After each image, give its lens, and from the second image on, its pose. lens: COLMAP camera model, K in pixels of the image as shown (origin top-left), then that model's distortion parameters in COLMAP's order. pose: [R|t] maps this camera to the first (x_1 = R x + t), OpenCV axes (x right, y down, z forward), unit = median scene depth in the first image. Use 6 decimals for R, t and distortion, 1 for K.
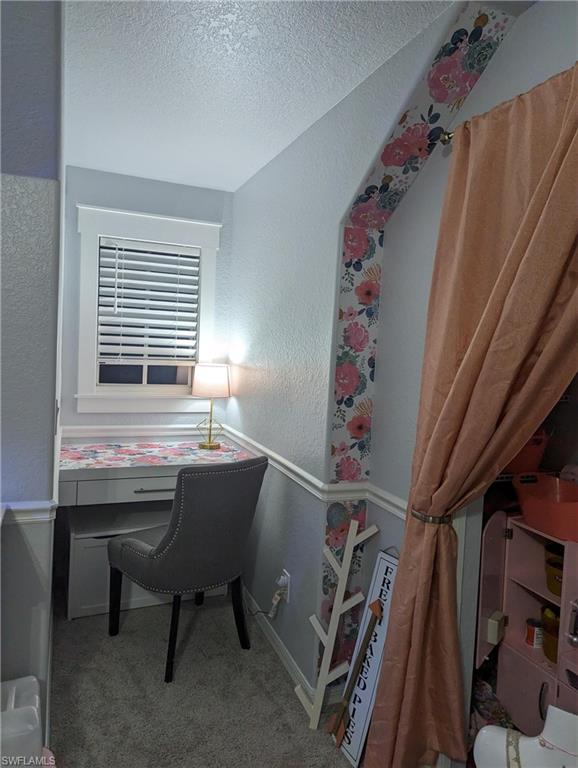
lens RADIAL K [[535.5, 0, 289.6], [0, 535.5, 368.0], [0, 0, 1]] dist [0.074913, -0.106490]
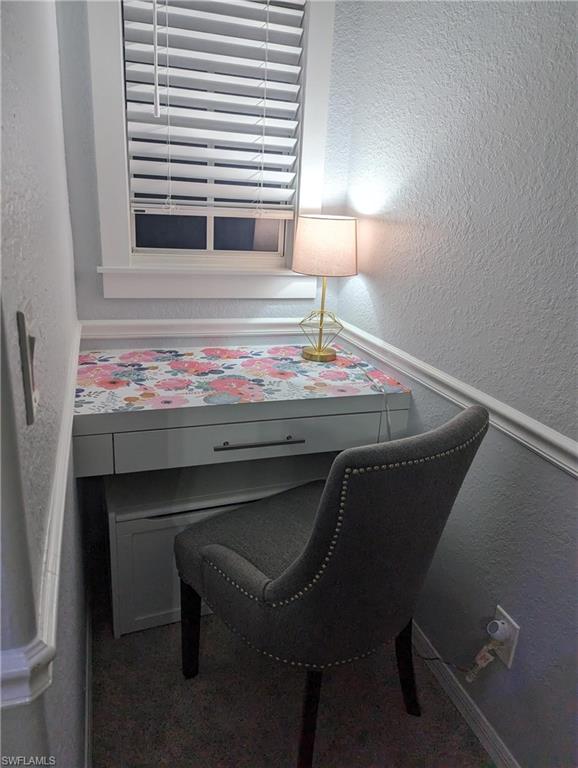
lens RADIAL K [[535.5, 0, 289.6], [0, 535.5, 368.0], [0, 0, 1]] dist [0.074913, -0.106490]
pose [[0.998299, 0.023214, -0.053481, -0.152761], [-0.008955, 0.967482, 0.252781, 0.005357], [0.057610, -0.251872, 0.966044, 0.409856]]
